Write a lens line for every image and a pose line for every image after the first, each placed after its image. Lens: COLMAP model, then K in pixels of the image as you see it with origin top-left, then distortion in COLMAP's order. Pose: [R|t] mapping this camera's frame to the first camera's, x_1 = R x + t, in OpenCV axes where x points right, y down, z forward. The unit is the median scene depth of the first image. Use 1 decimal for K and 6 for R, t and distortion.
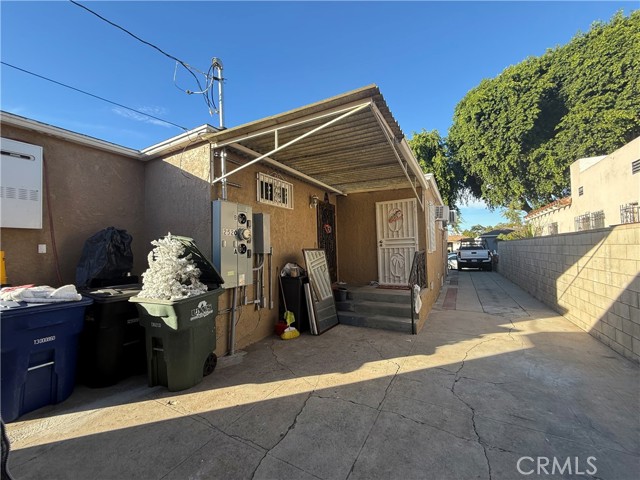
lens RADIAL K [[253.8, 0, 320.8], [0, 253.8, 240.6], [0, 0, 1]] dist [-0.000806, 0.000027]
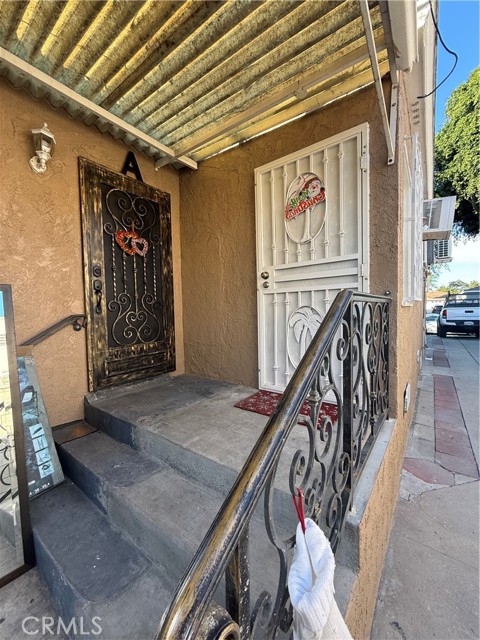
lens RADIAL K [[253.8, 0, 242.3], [0, 253.8, 317.7], [0, 0, 1]] dist [-0.000806, 0.000027]
pose [[0.990323, 0.011093, -0.138337, 0.255191], [-0.000977, 0.997333, 0.072984, 0.039436], [0.138777, -0.072143, 0.987692, 0.624595]]
